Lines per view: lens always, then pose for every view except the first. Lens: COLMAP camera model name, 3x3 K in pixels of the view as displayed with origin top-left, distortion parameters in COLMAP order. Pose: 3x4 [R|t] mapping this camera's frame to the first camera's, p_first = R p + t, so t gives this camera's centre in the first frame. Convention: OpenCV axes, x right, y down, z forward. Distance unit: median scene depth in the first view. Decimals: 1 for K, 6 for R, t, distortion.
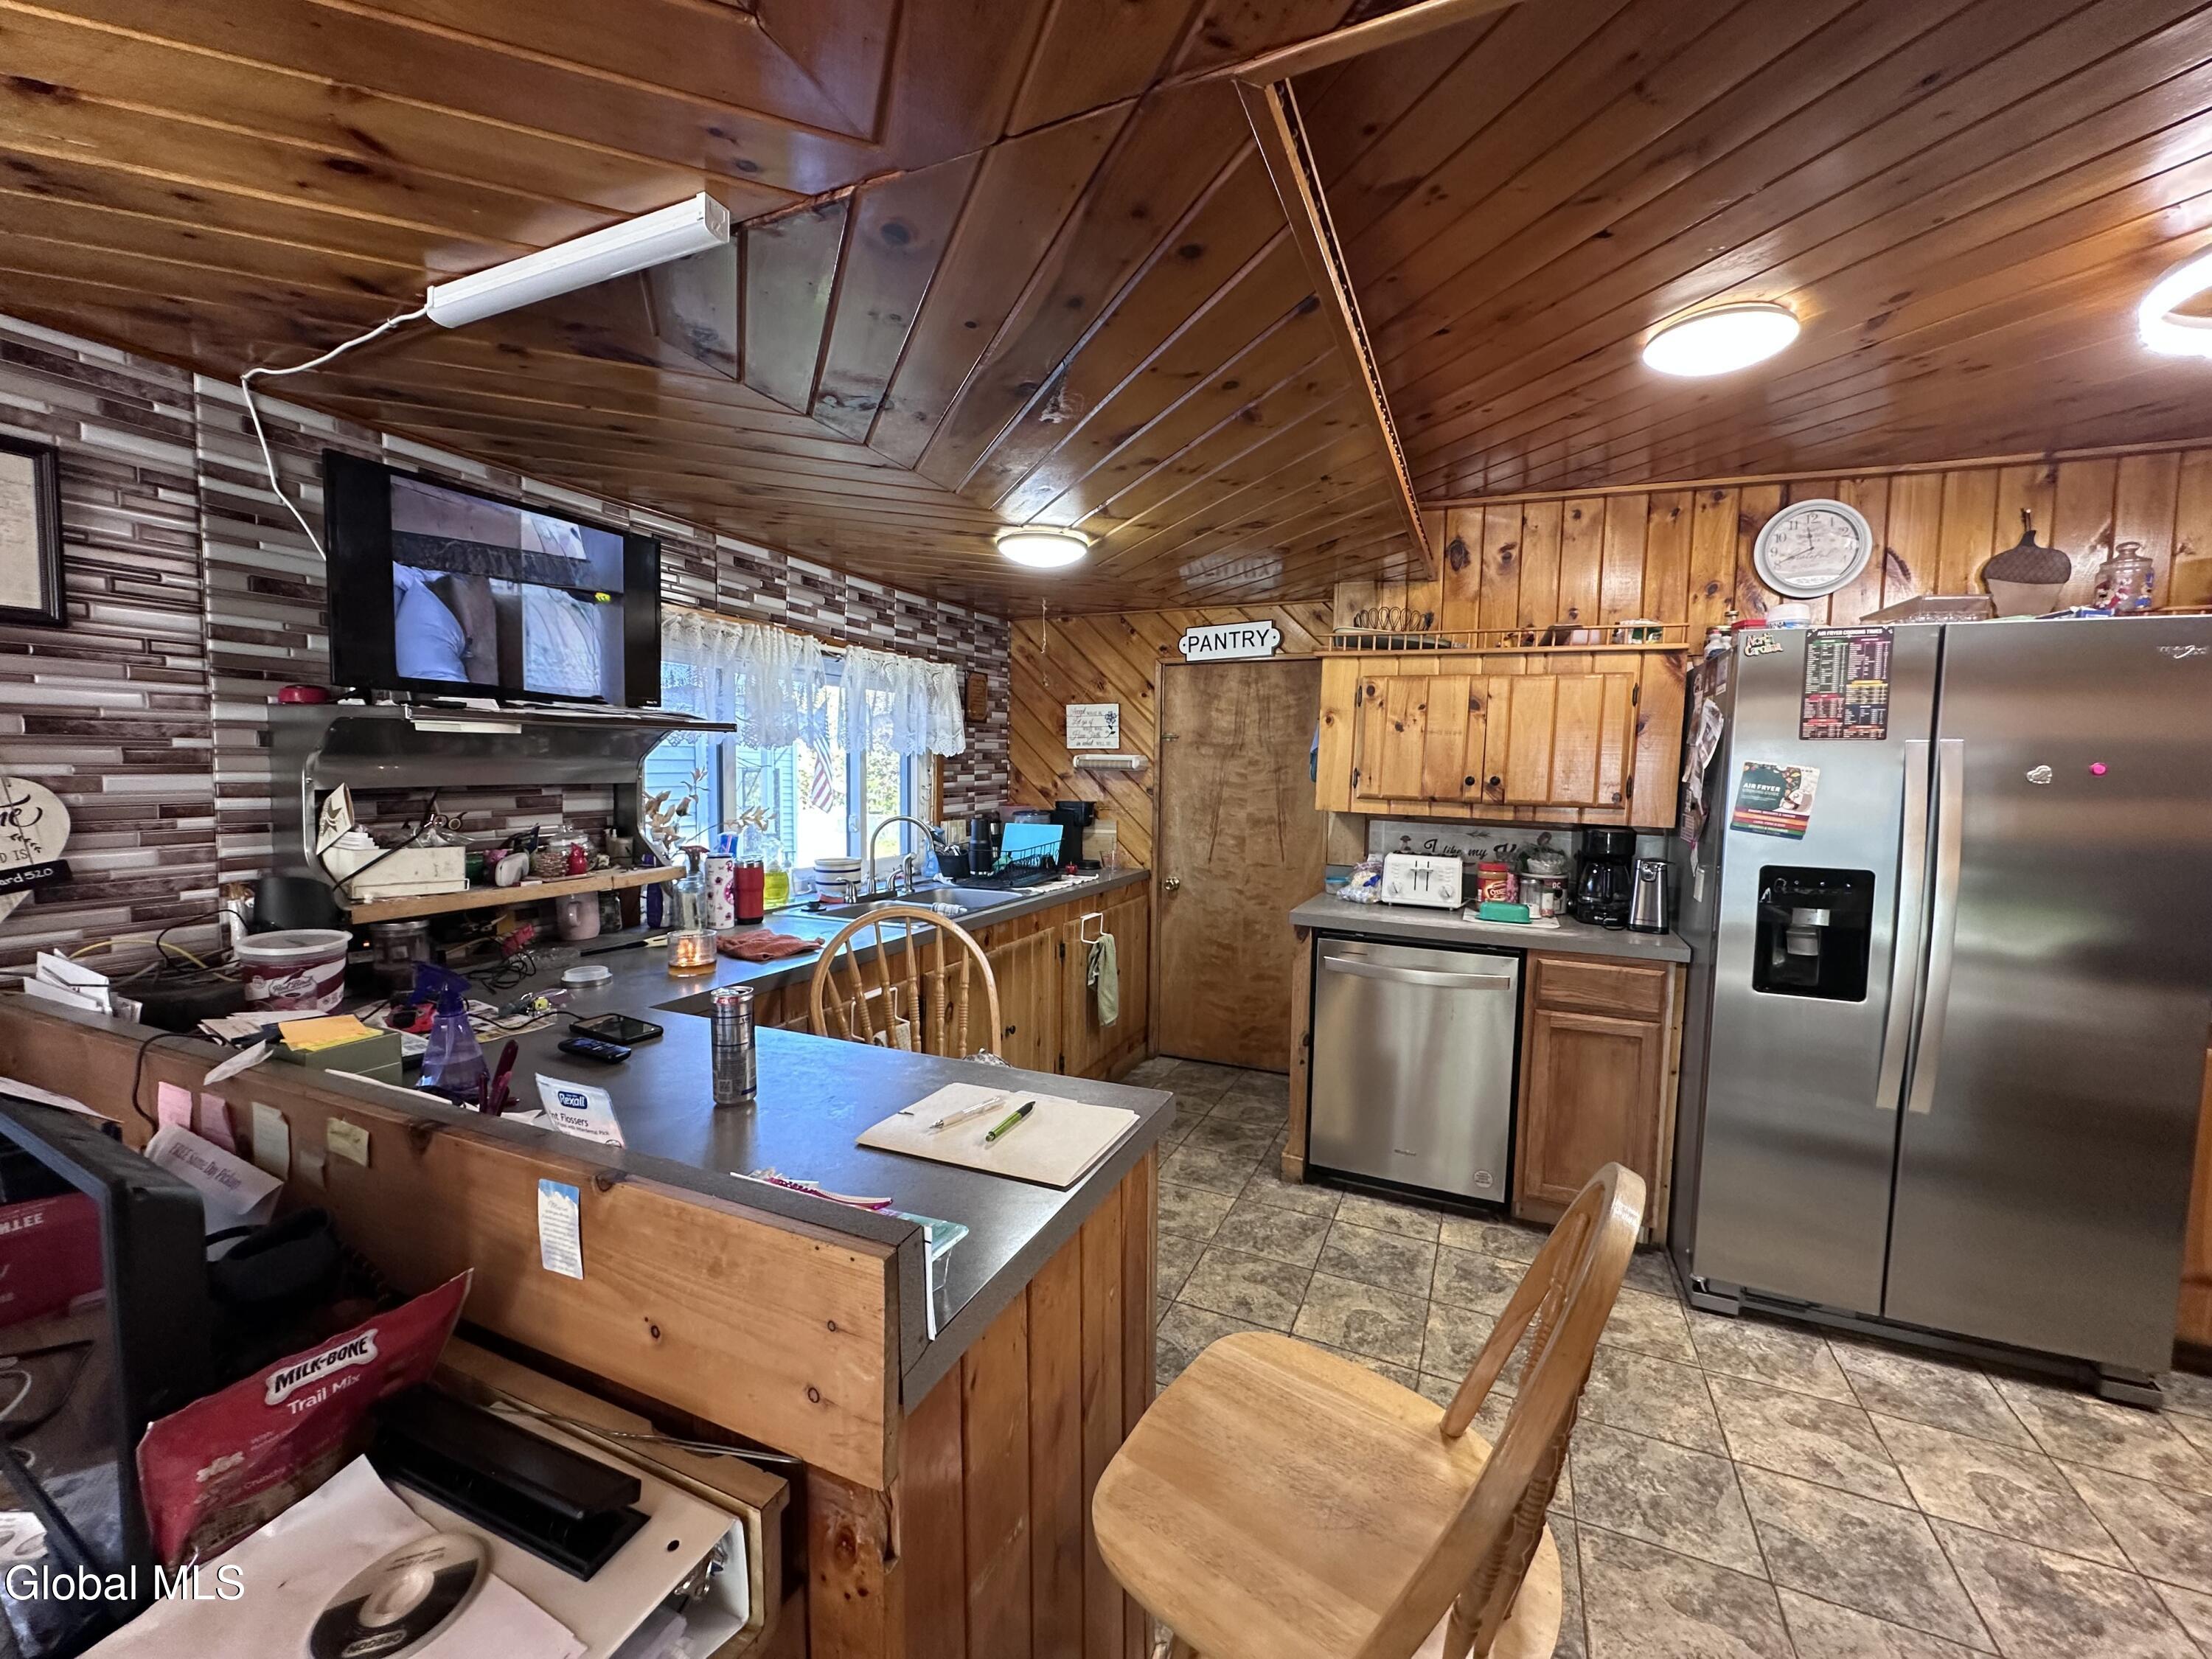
lens RADIAL K [[884.8, 0, 1106.8], [0, 884.8, 830.7], [0, 0, 1]] dist [-0.001345, 0.000131]
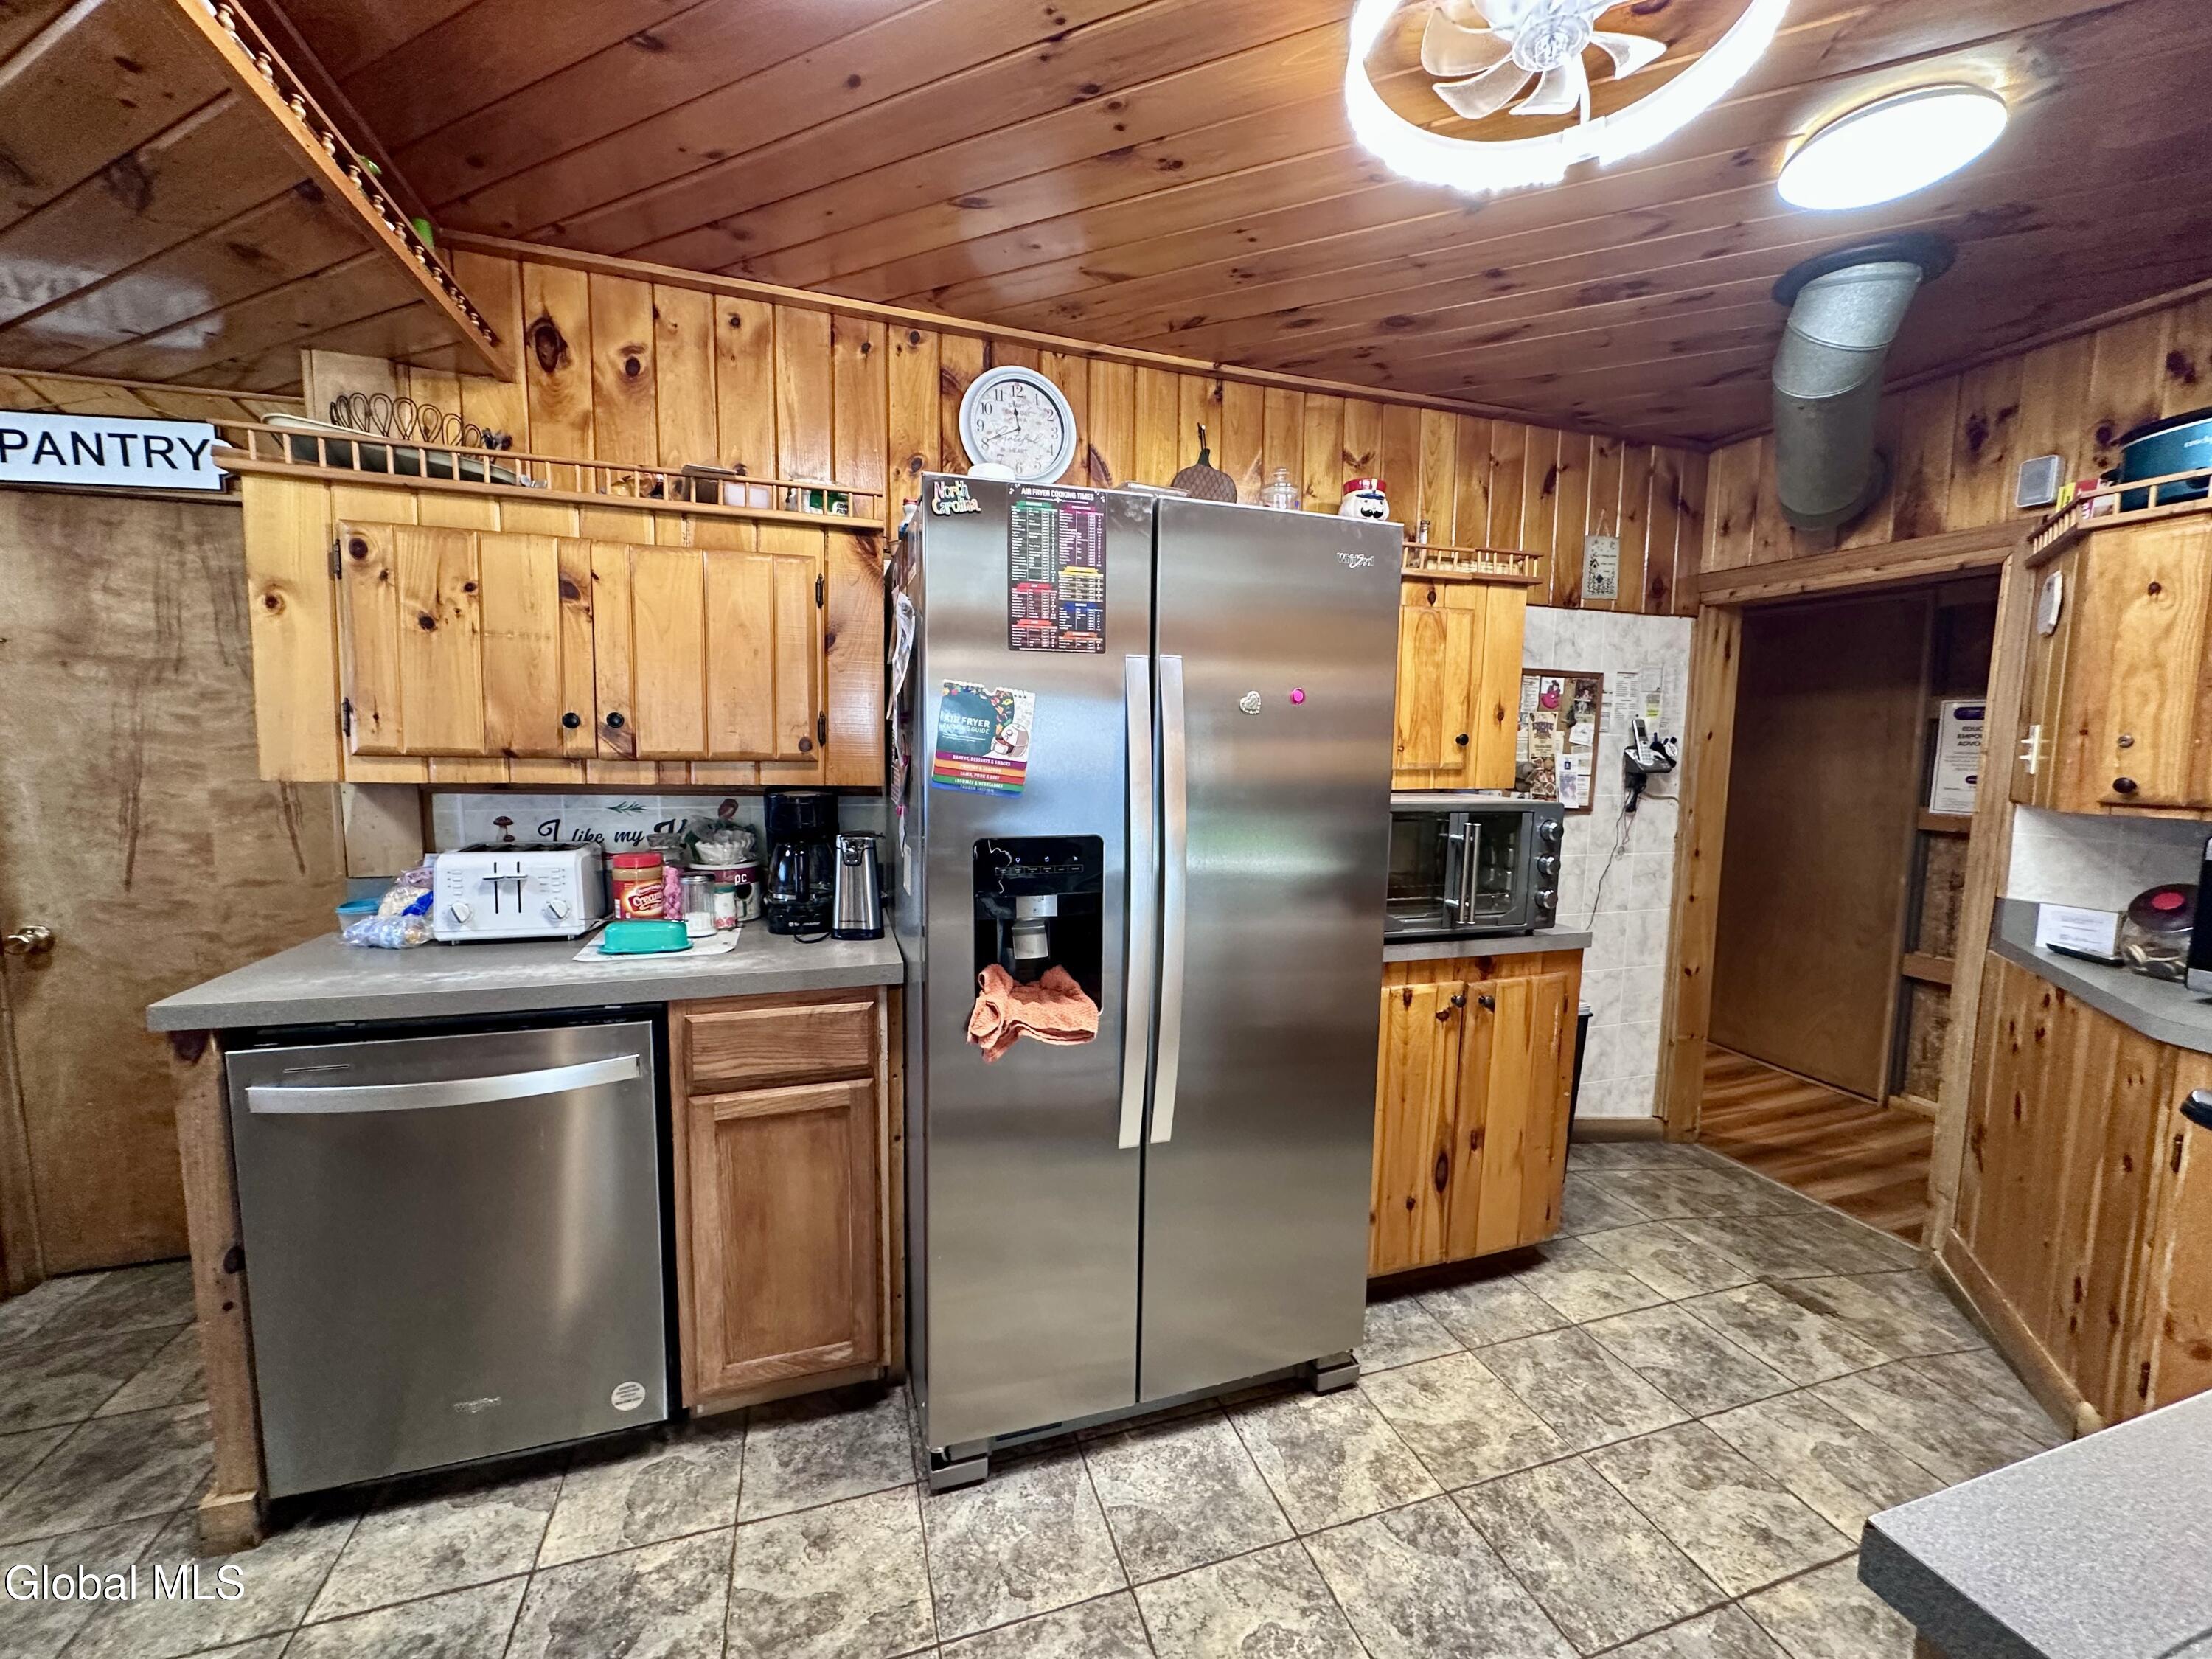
lens RADIAL K [[884.8, 0, 1104.1], [0, 884.8, 826.5], [0, 0, 1]] dist [-0.001345, 0.000131]
pose [[0.742451, -0.077103, 0.665448, 0.280516], [0.049932, 0.996960, 0.059805, -0.003929], [-0.668037, -0.011175, 0.744044, 0.332413]]
